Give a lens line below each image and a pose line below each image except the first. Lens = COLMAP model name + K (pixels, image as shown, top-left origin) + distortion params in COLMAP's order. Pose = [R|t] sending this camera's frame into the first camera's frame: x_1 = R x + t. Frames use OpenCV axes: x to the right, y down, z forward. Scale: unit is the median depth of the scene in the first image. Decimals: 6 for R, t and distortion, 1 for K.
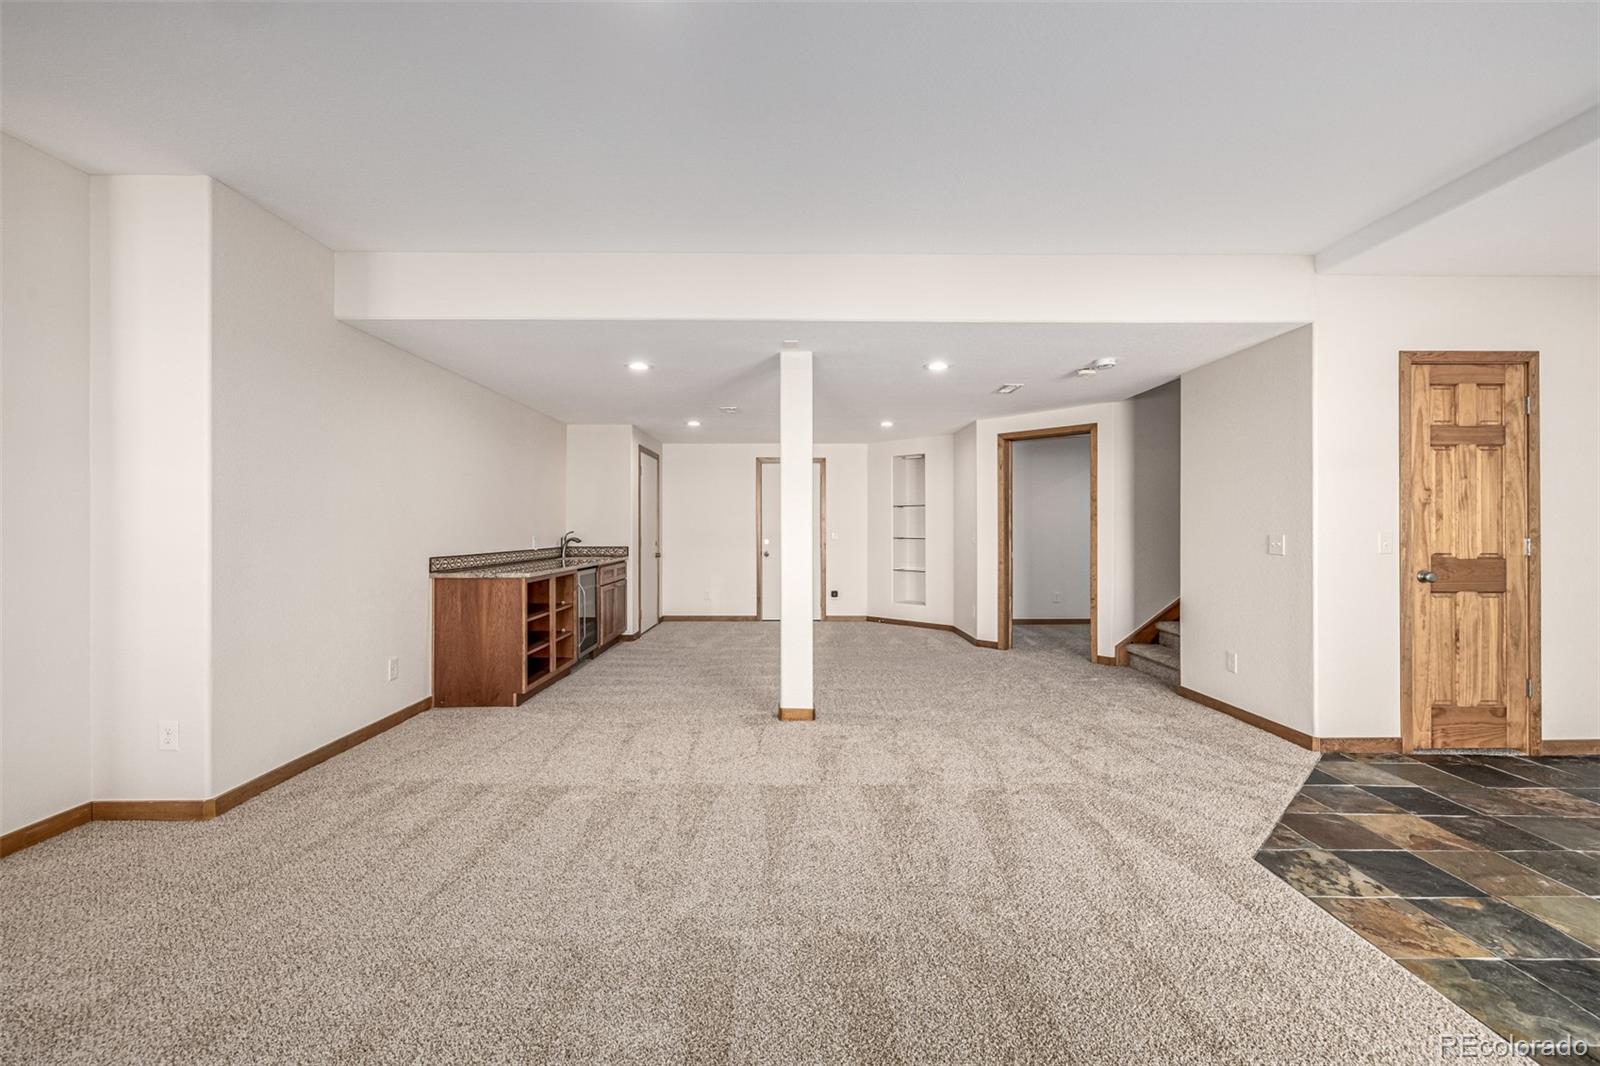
lens RADIAL K [[672.6, 0, 801.1], [0, 672.6, 528.7], [0, 0, 1]] dist [0.001602, 0.000219]
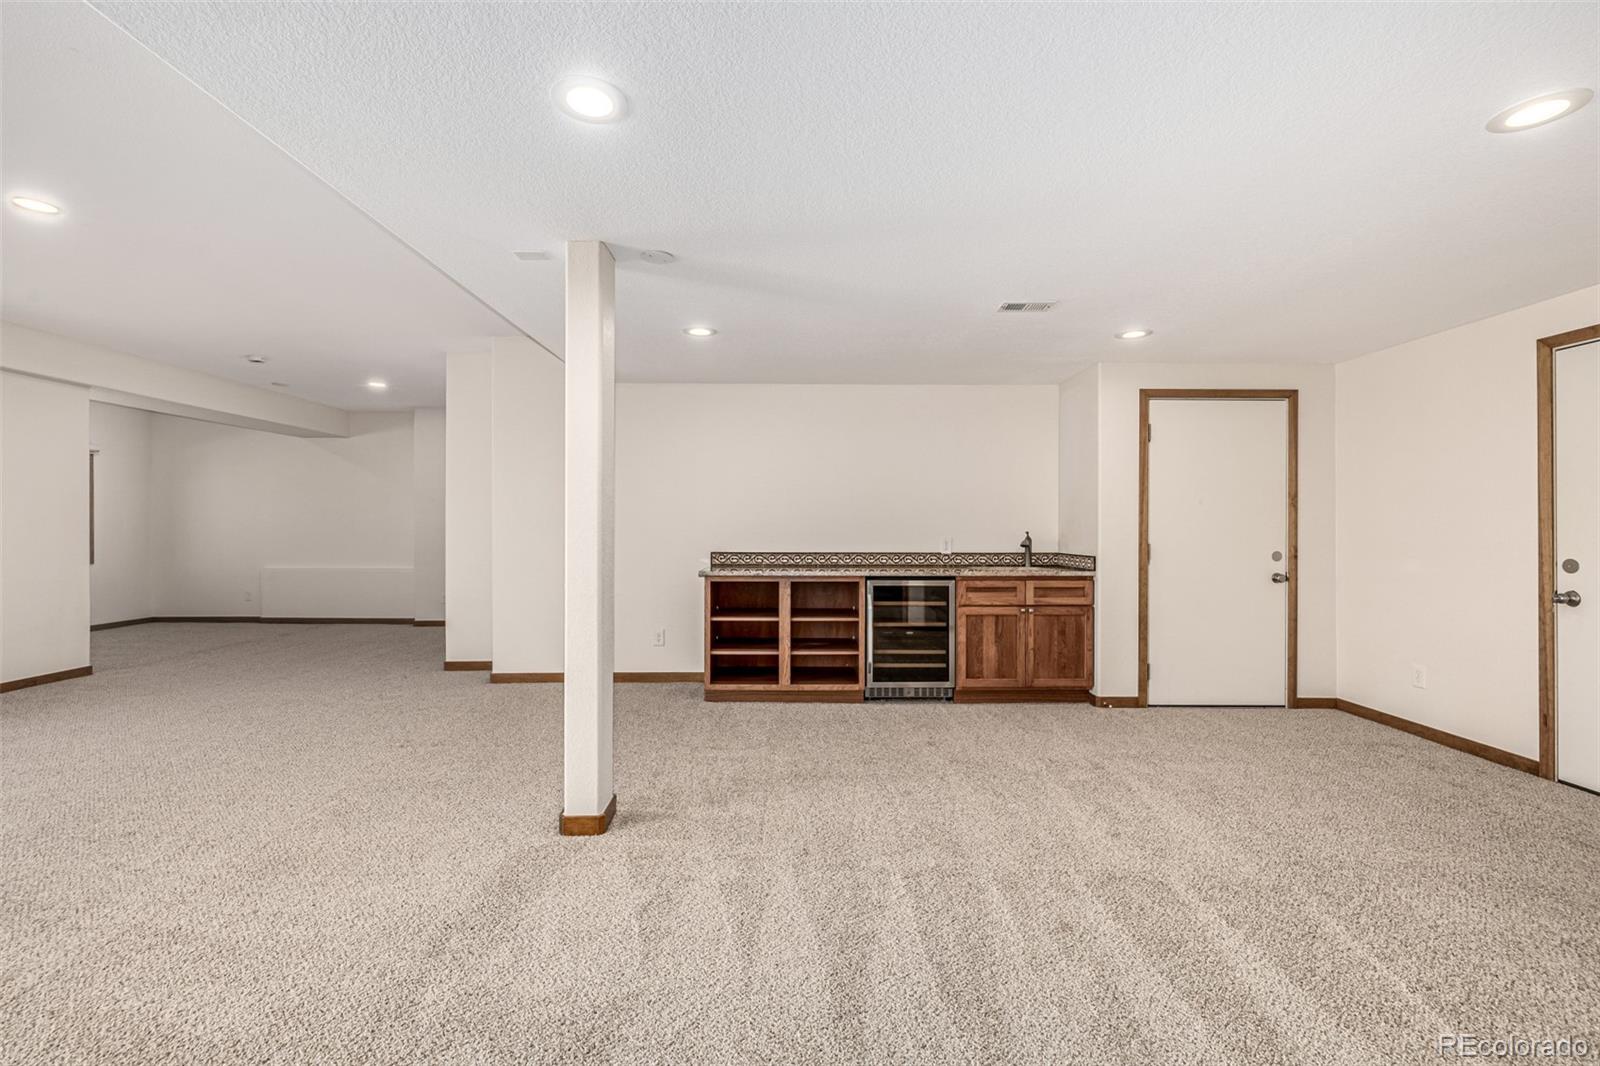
lens RADIAL K [[672.6, 0, 801.1], [0, 672.6, 528.7], [0, 0, 1]] dist [0.001602, 0.000219]
pose [[0.036630, 0.021266, -0.999103, 0.376611], [-0.001047, 0.999774, 0.021241, -0.013828], [0.999328, 0.000268, 0.036644, 0.706052]]
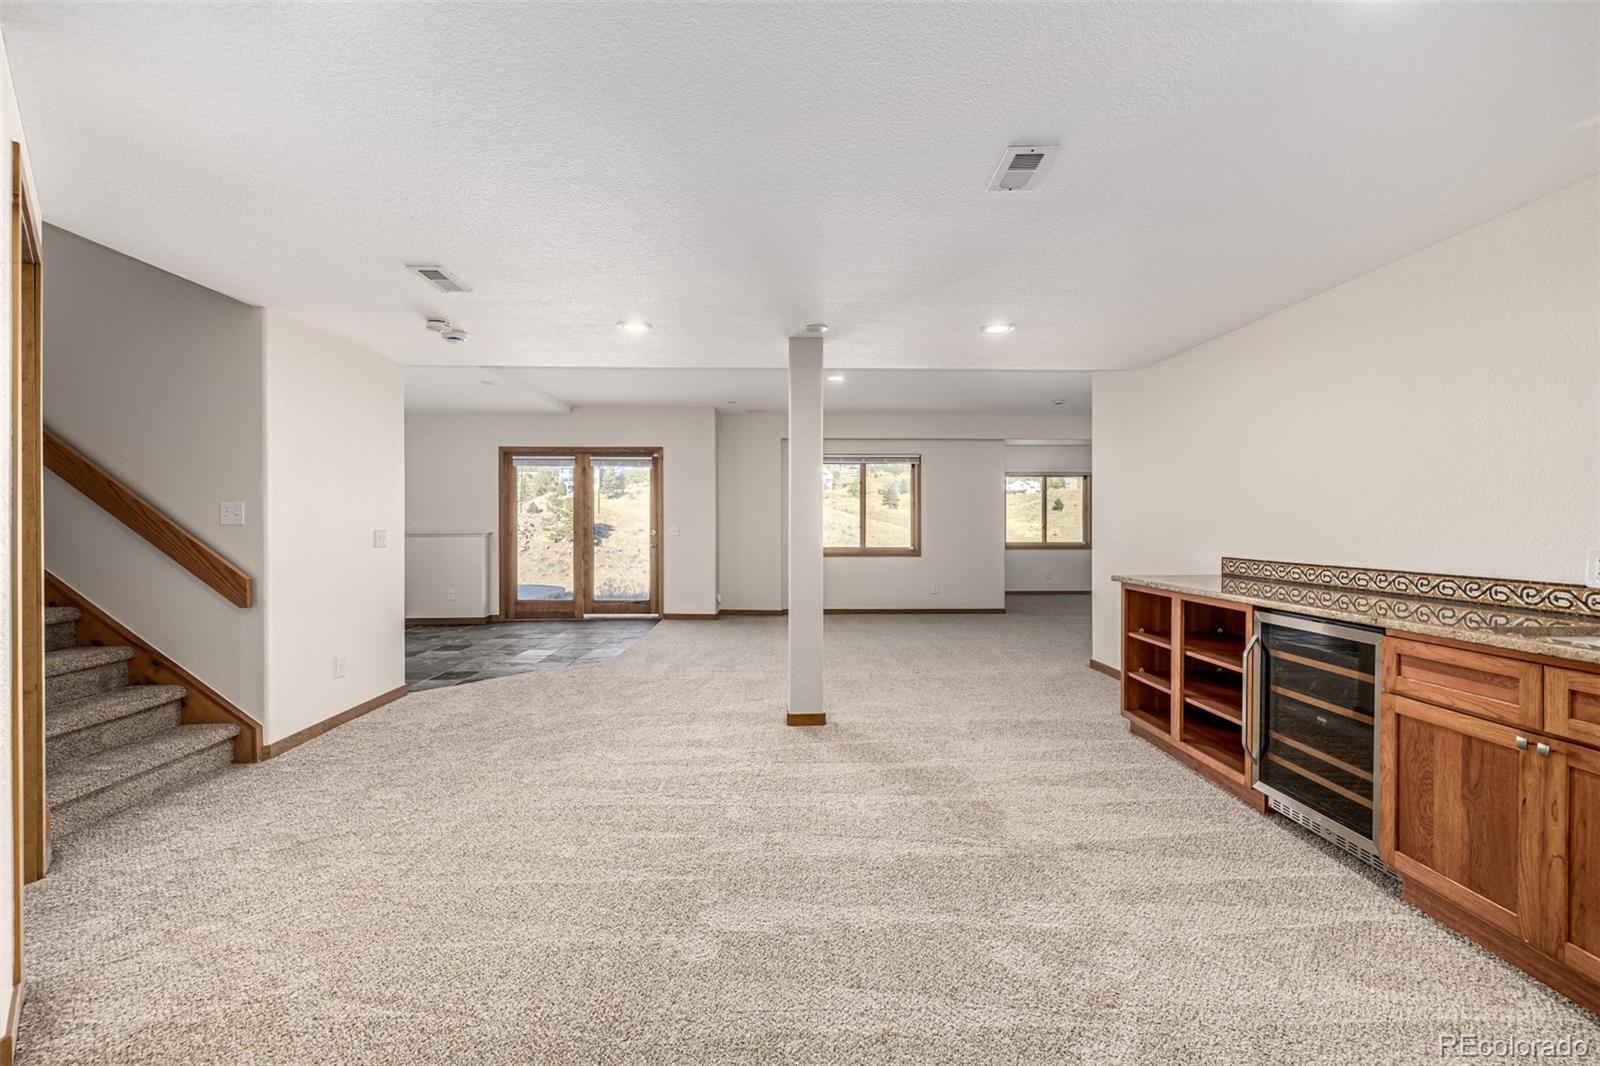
lens RADIAL K [[672.6, 0, 801.1], [0, 672.6, 528.7], [0, 0, 1]] dist [0.001602, 0.000219]
pose [[-0.999073, 0.023222, -0.036242, 0.014777], [0.023053, 0.999721, 0.005080, -0.007319], [0.036350, 0.004240, -0.999330, 1.176133]]
